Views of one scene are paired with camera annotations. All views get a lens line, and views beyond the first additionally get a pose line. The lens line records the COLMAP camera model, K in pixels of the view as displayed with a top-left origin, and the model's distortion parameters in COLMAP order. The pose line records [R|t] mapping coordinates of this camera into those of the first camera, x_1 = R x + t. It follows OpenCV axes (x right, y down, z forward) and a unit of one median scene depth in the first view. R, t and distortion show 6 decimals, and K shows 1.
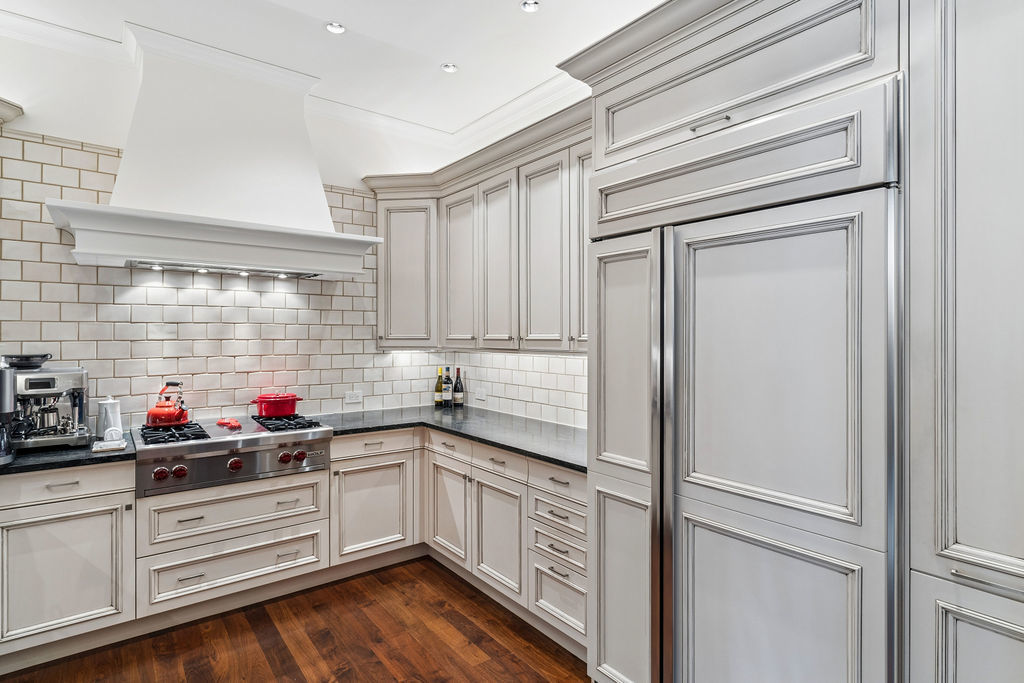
lens RADIAL K [[523.5, 0, 507.2], [0, 523.5, 336.2], [0, 0, 1]] dist [-0.000765, 0.000362]
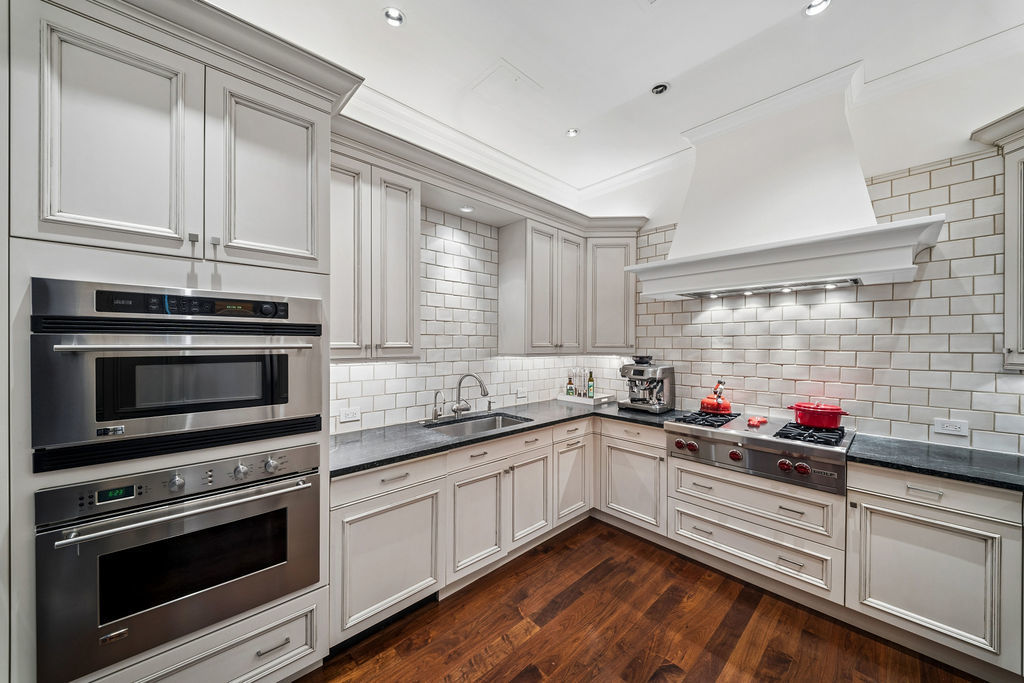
lens RADIAL K [[359.4, 0, 505.6], [0, 359.4, 345.6], [0, 0, 1]] dist [-0.010212, -0.000539]
pose [[0.084598, 0.003758, -0.996408, 0.209411], [-0.008569, 0.999959, 0.003044, 0.000489], [0.996378, 0.008281, 0.084627, 0.369875]]
